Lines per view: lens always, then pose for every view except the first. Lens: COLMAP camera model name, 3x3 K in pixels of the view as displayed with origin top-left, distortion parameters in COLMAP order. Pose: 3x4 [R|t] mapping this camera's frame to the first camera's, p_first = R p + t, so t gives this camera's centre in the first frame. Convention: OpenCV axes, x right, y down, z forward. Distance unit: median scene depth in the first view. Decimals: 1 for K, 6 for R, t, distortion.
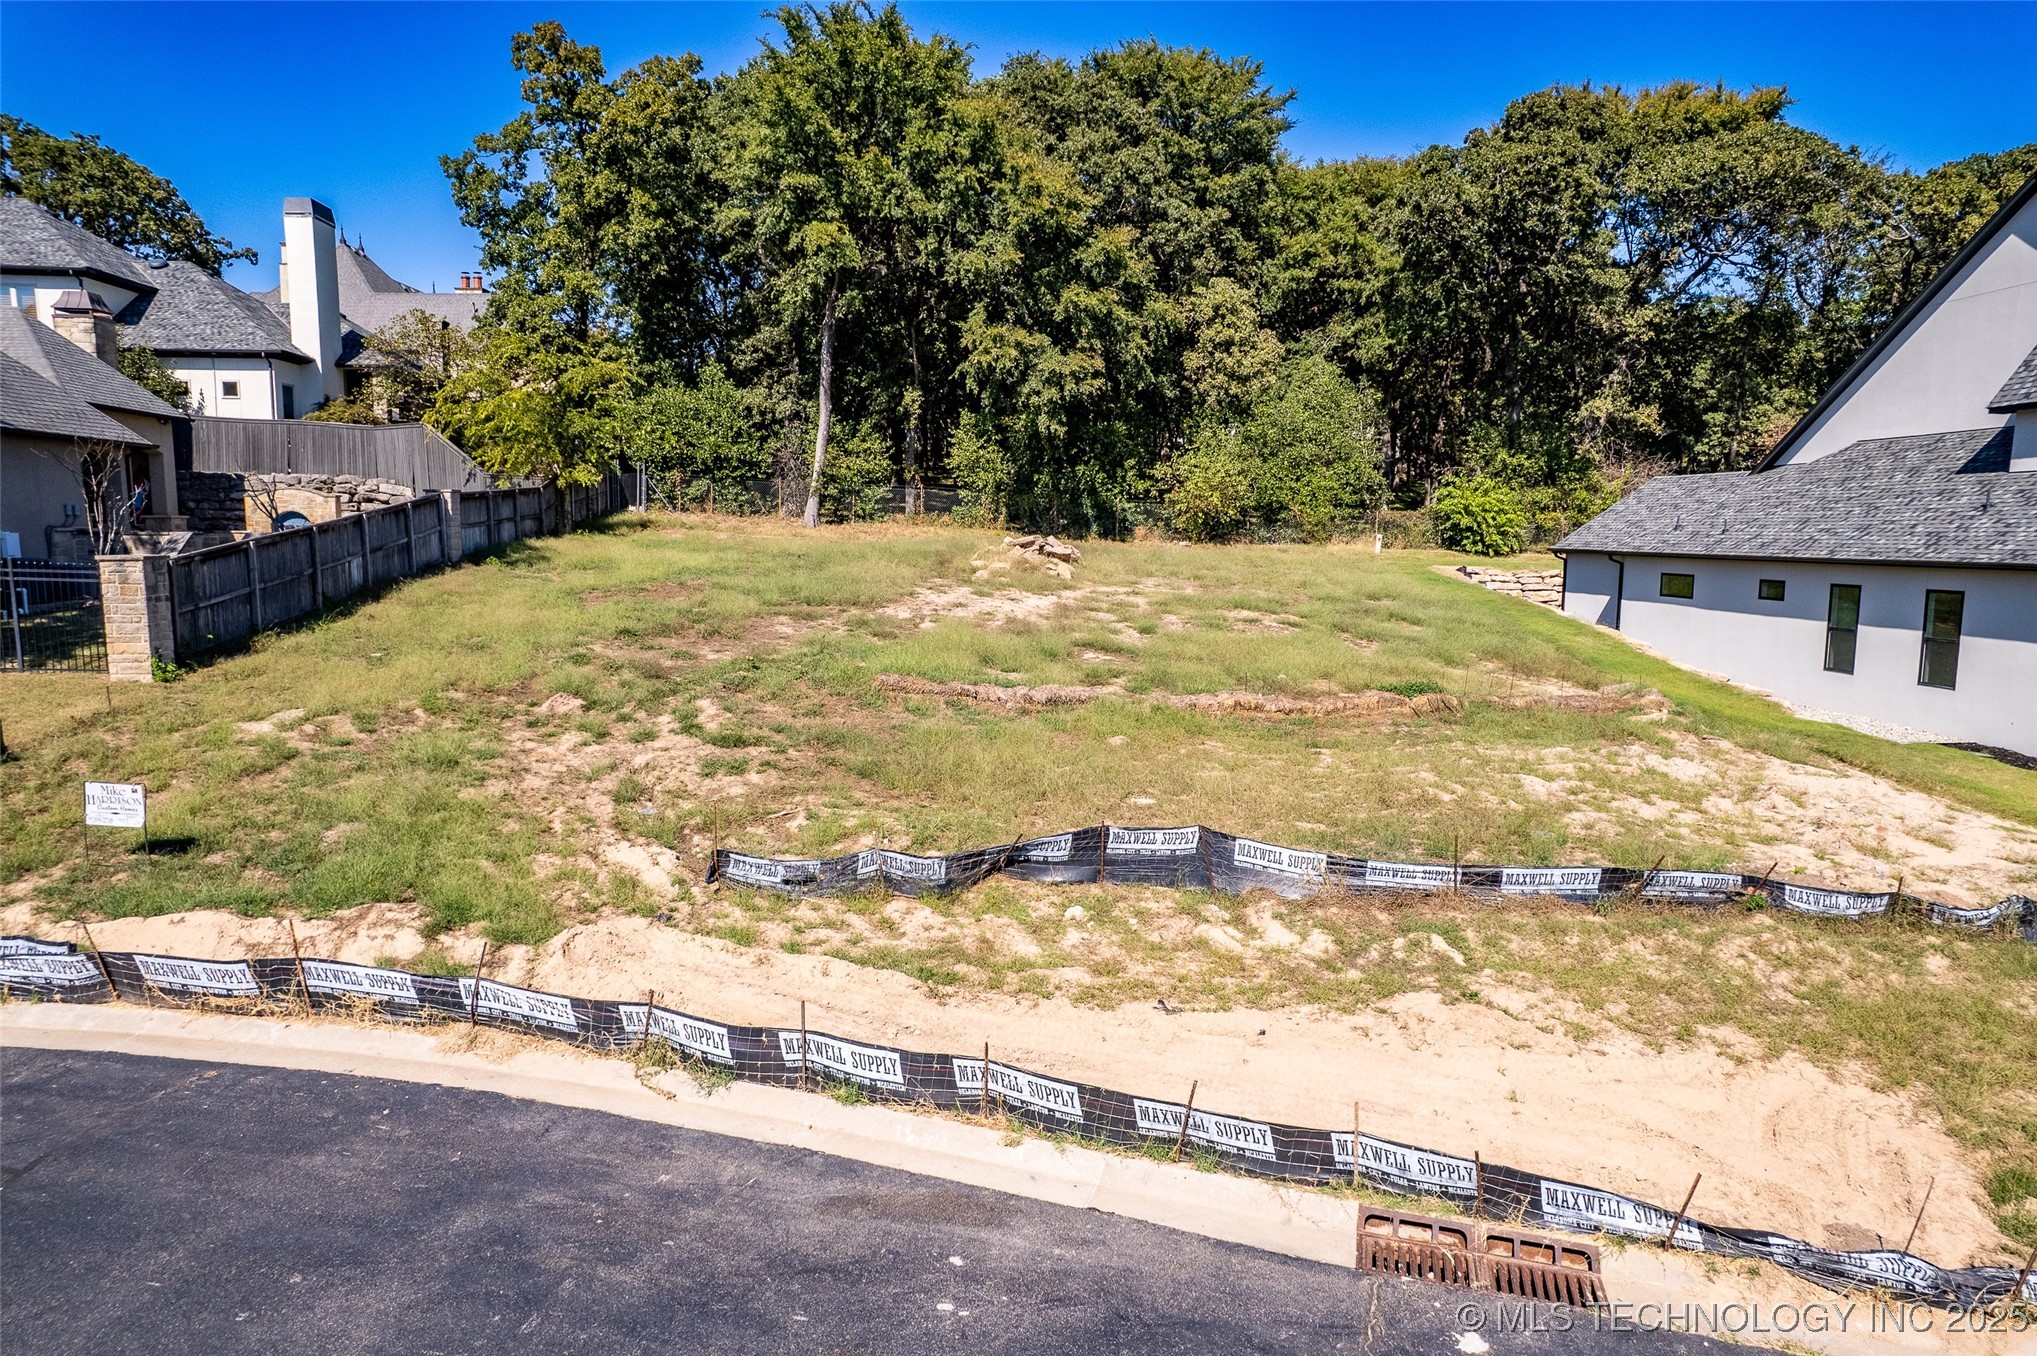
lens RADIAL K [[1304.0, 0, 1028.2], [0, 1304.0, 693.9], [0, 0, 1]] dist [-0.060405, 0.045721]
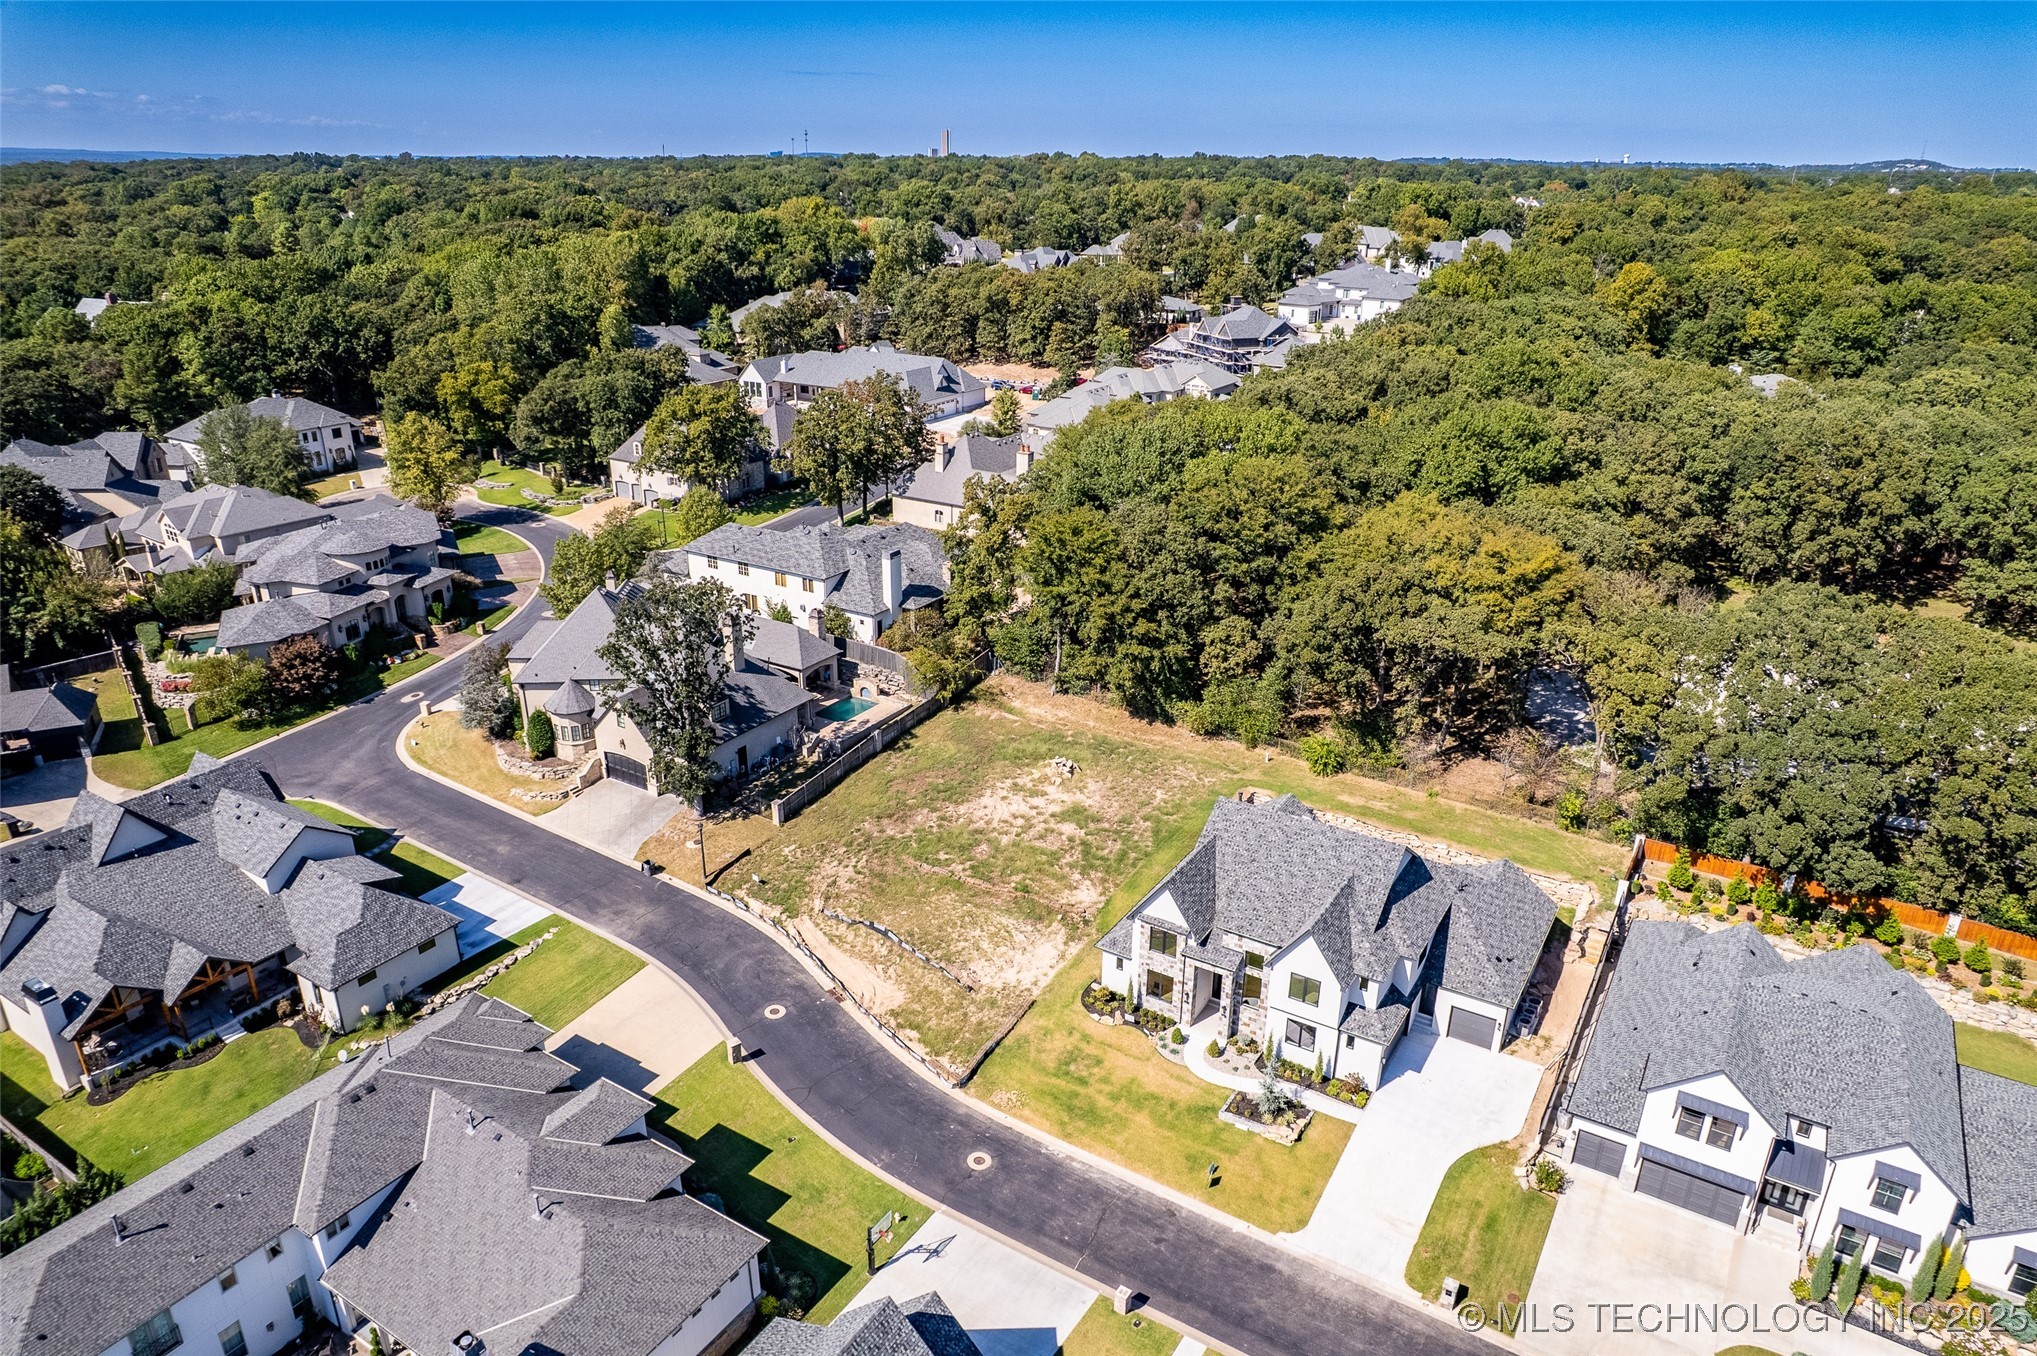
lens RADIAL K [[1304.0, 0, 1028.2], [0, 1304.0, 693.9], [0, 0, 1]] dist [-0.060405, 0.045721]
pose [[0.811723, 0.226281, -0.538426, 1.262045], [-0.078838, 0.955910, 0.282879, -0.925755], [0.578697, -0.187171, 0.793774, -1.105296]]
